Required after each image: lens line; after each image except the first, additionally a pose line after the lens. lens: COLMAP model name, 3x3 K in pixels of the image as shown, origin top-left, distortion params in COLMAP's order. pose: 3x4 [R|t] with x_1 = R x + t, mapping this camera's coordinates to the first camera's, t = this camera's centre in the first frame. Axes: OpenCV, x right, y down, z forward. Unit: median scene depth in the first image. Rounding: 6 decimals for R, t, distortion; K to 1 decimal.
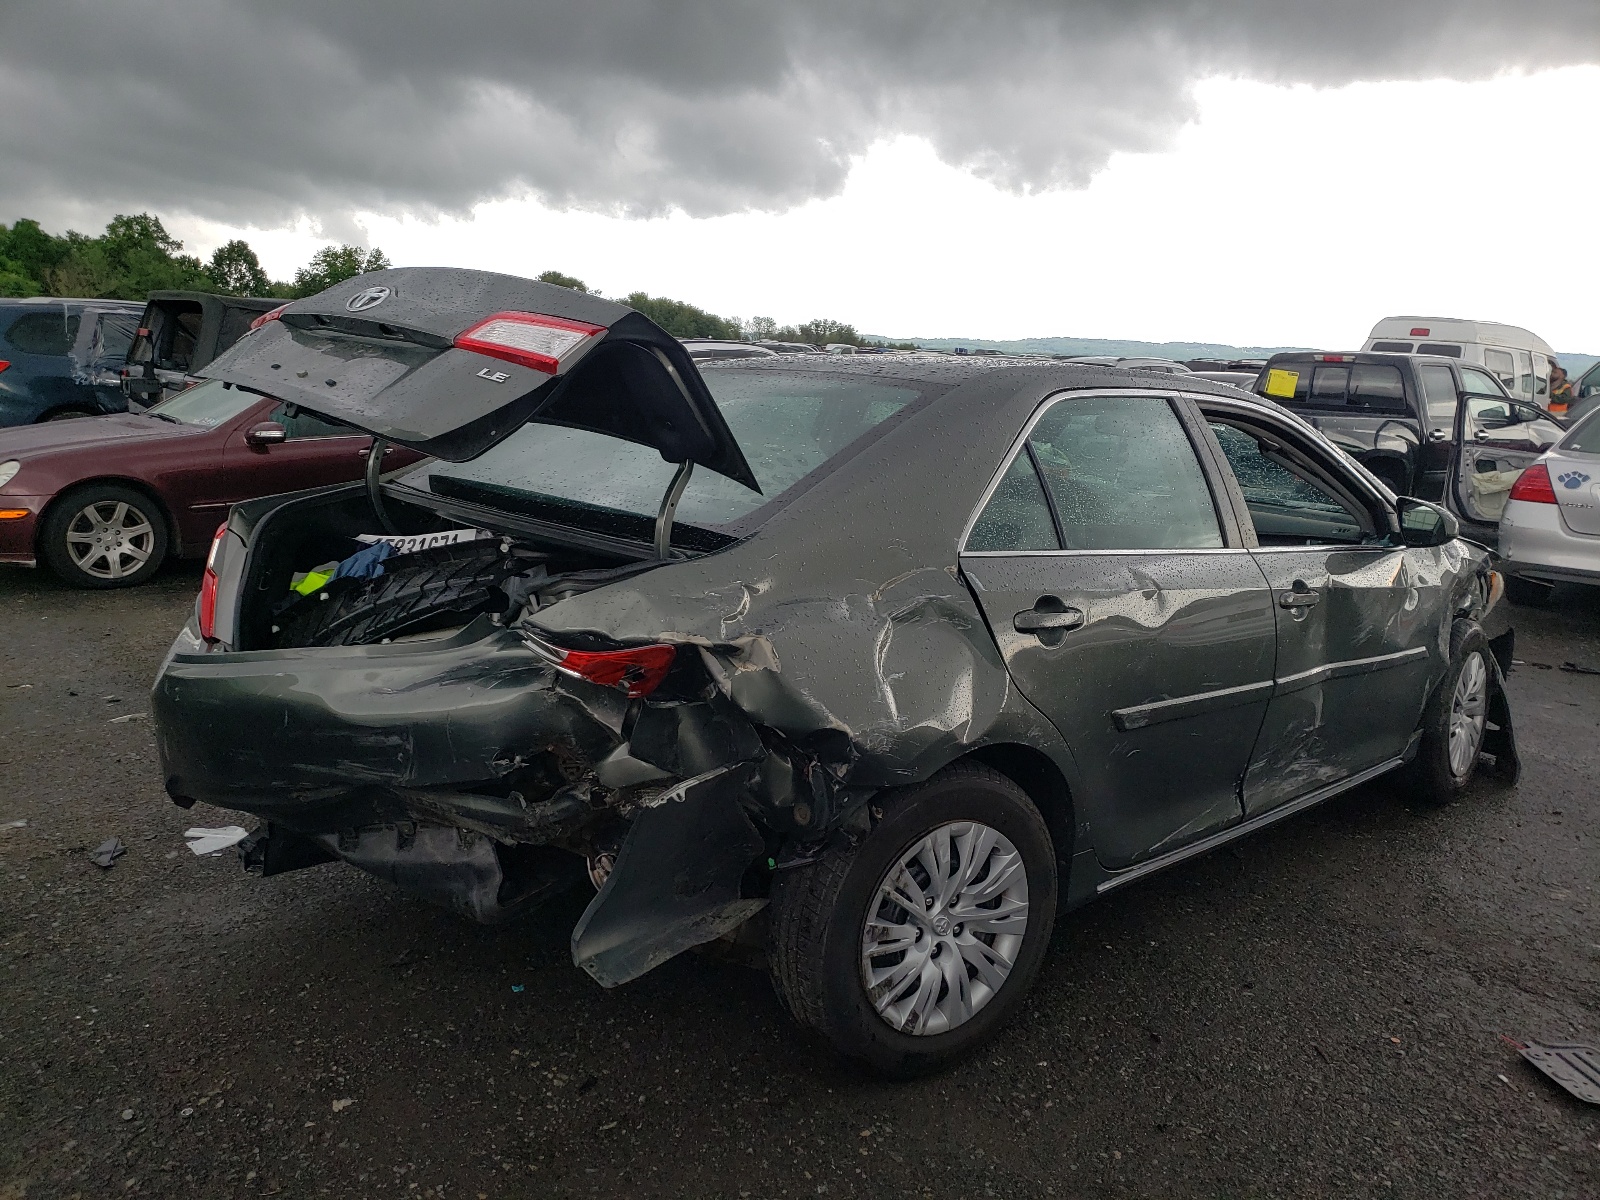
lens RADIAL K [[1206.4, 0, 800.0], [0, 1206.4, 600.0], [0, 0, 1]] dist [0.032624, 0.003914]
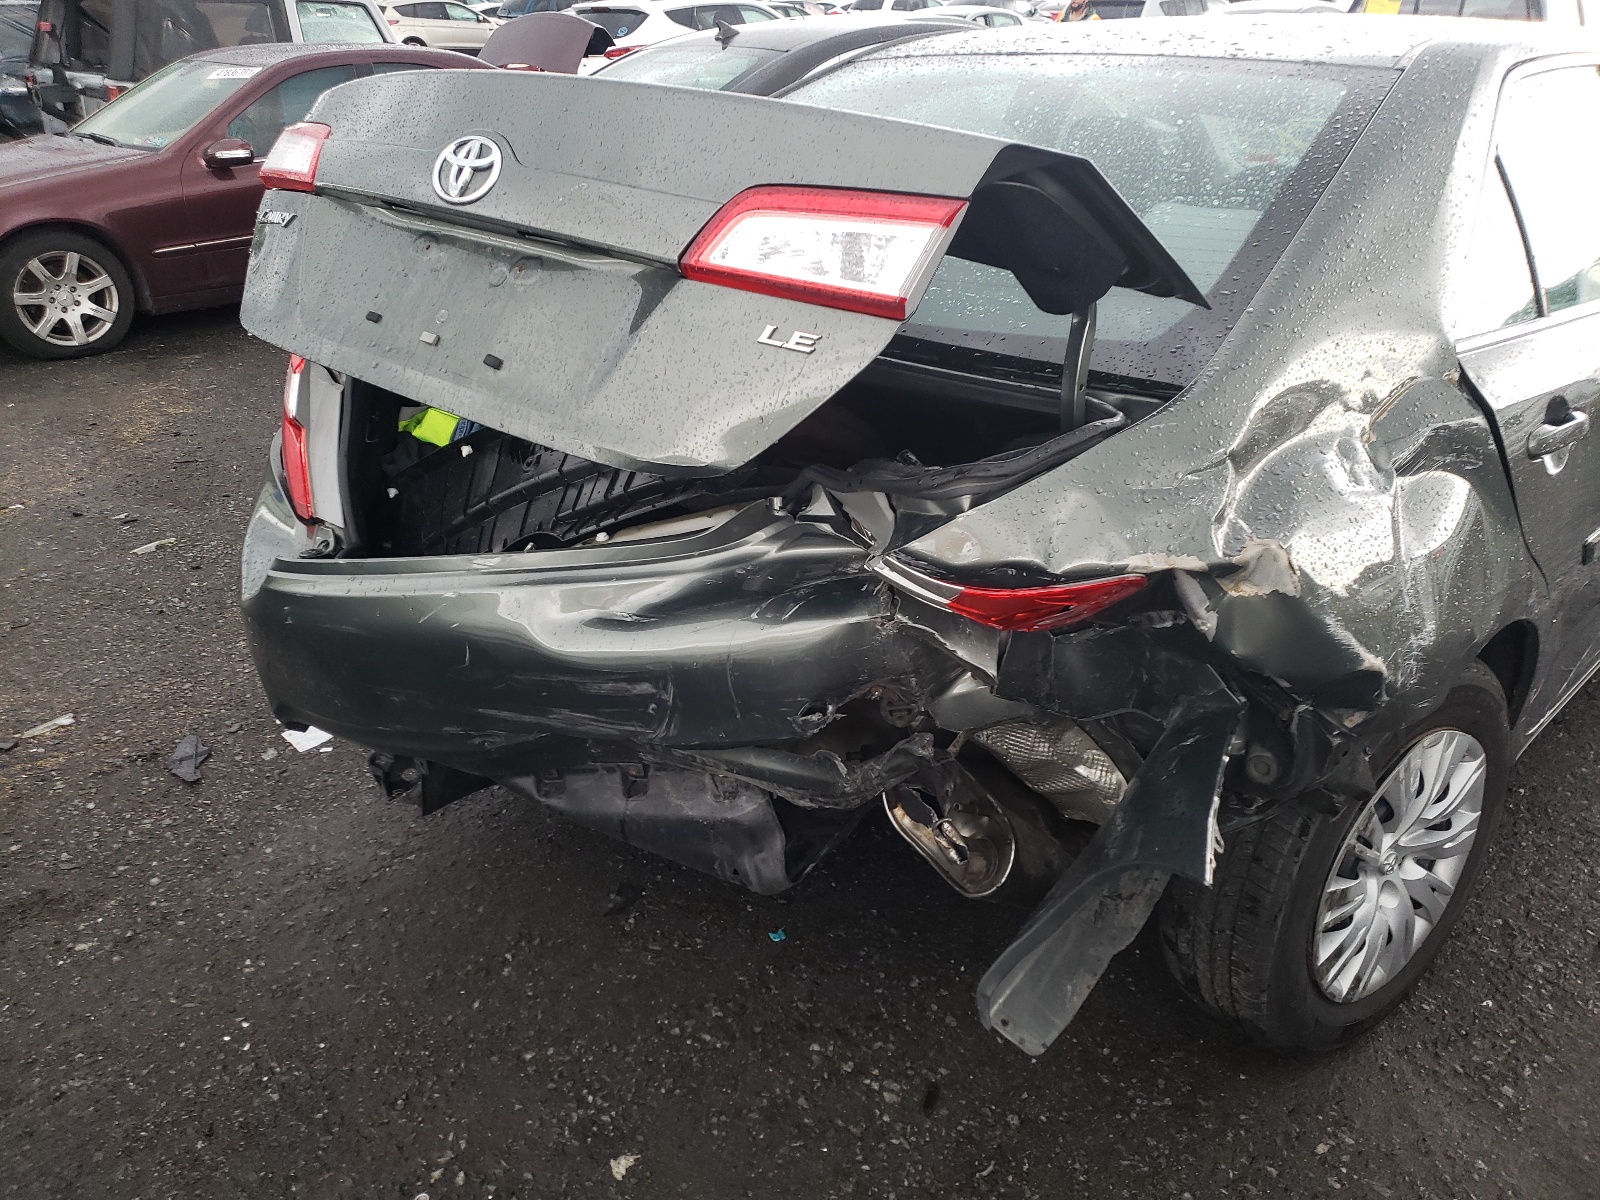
lens RADIAL K [[1207.1, 0, 798.3], [0, 1207.1, 541.9], [0, 0, 1]] dist [0.061201, -0.045367]
pose [[0.997586, -0.066533, 0.019887, -0.232399], [0.060645, 0.974230, 0.217253, -0.098990], [-0.033829, -0.215523, 0.975913, 0.316433]]
